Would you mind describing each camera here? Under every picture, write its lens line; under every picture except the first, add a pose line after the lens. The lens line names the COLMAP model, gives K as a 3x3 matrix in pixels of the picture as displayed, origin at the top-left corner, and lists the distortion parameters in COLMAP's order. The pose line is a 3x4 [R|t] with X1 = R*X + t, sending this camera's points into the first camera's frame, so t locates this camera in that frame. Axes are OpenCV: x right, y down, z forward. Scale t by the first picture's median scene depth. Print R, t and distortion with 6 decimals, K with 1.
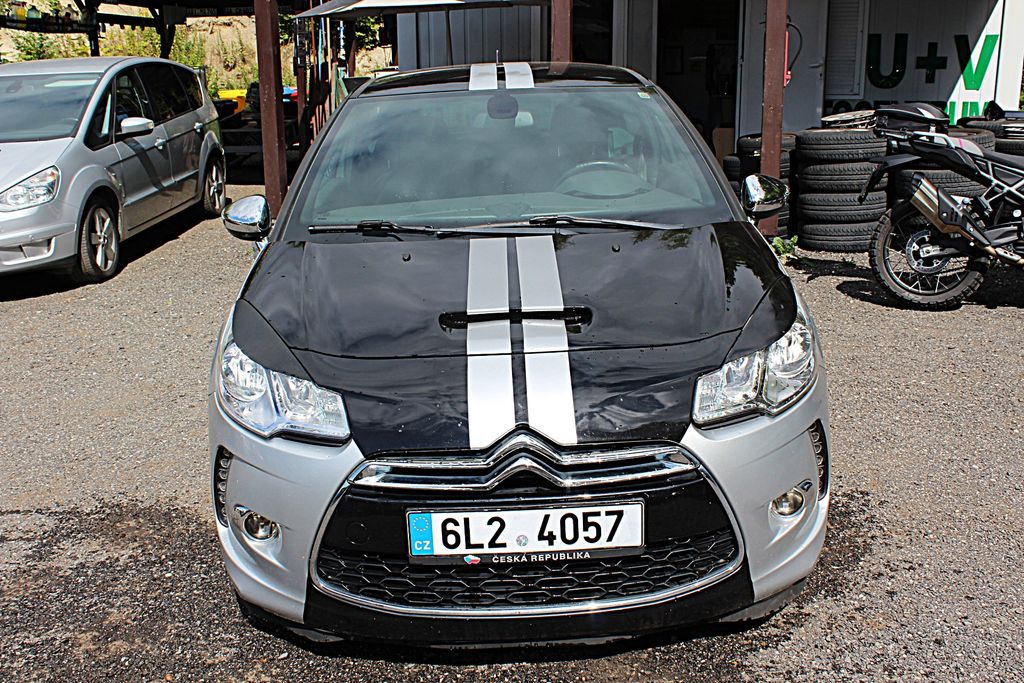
lens RADIAL K [[1016.5, 0, 514.6], [0, 1016.5, 330.8], [0, 0, 1]] dist [-0.139351, 0.163892]
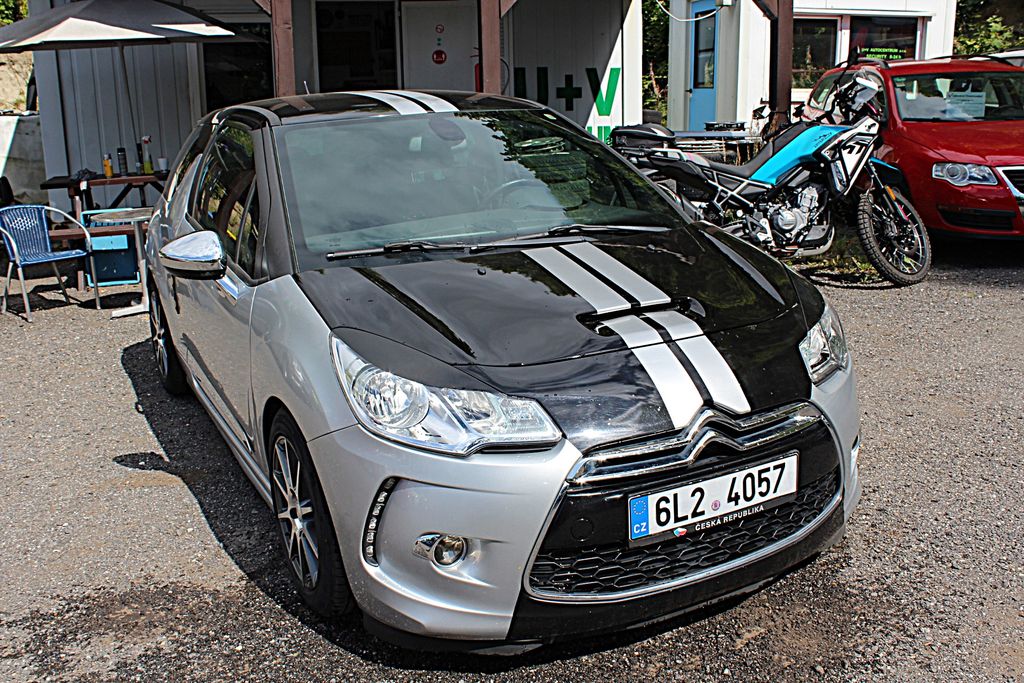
lens RADIAL K [[1016.5, 0, 514.6], [0, 1016.5, 330.8], [0, 0, 1]] dist [-0.139351, 0.163892]
pose [[0.894326, -0.106999, 0.434433, -0.579981], [0.124166, 0.992198, -0.011236, 0.002299], [-0.429841, 0.063990, 0.900634, 0.079014]]
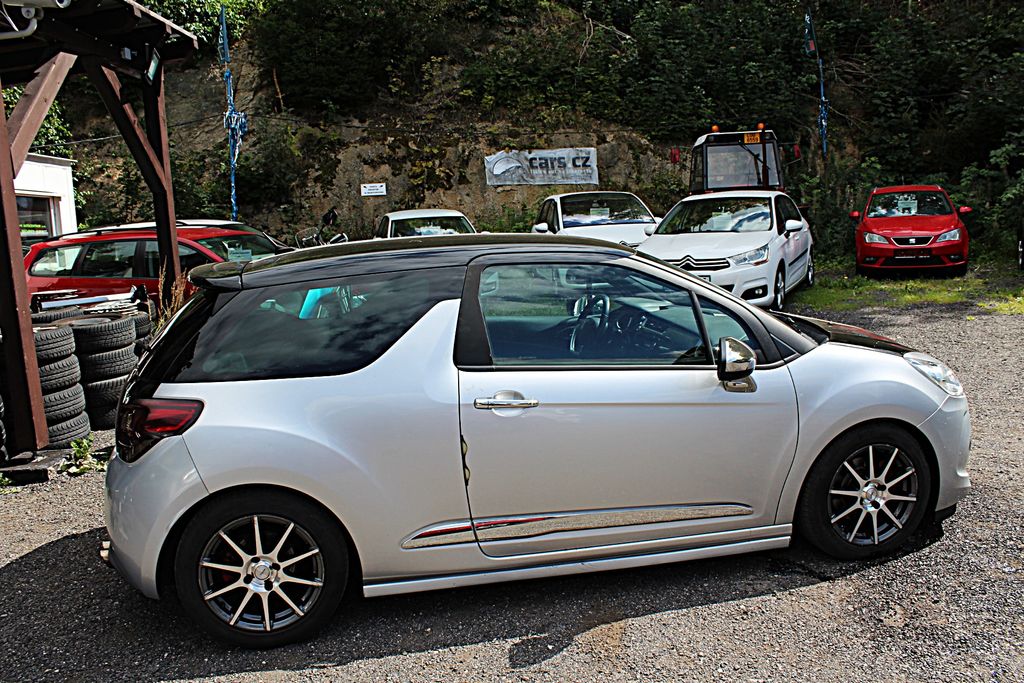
lens RADIAL K [[855.6, 0, 512.0], [0, 855.6, 341.5], [0, 0, 1]] dist [-0.168998, 0.153588]
pose [[-0.193889, -0.107110, 0.975159, -1.541098], [0.308840, 0.936815, 0.164305, -0.494800], [-0.931142, 0.333025, -0.148558, 1.907363]]
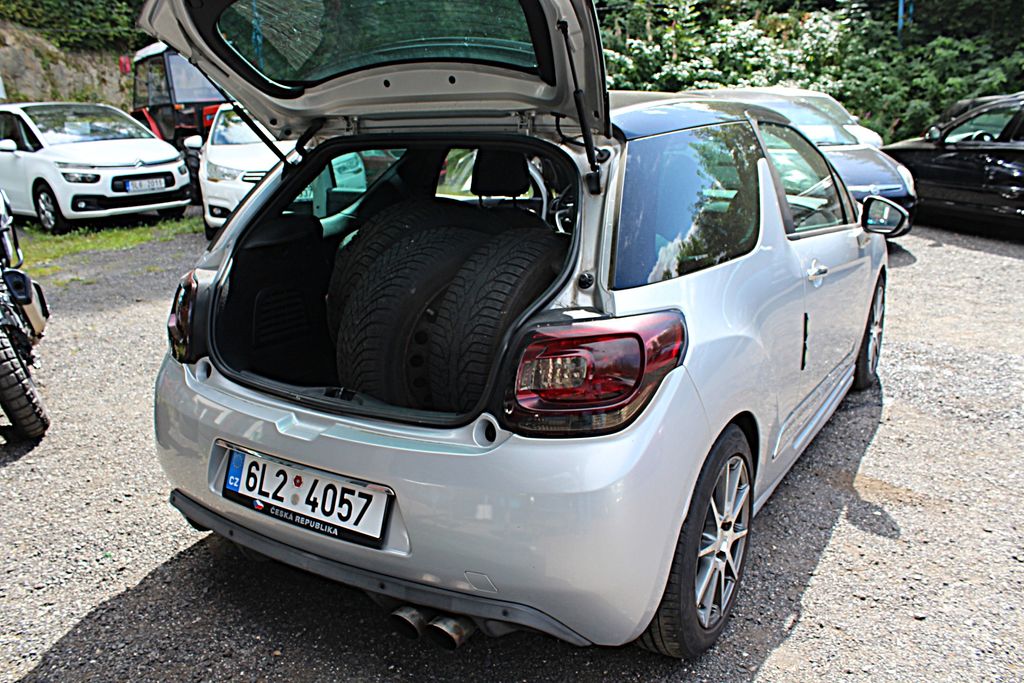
lens RADIAL K [[852.1, 0, 510.0], [0, 852.1, 342.0], [0, 0, 1]] dist [-0.164892, 0.148986]
pose [[-0.841369, -0.087503, 0.533331, -0.601409], [0.191263, 0.874741, 0.445249, -0.698435], [-0.505487, 0.476625, -0.719243, 2.799175]]
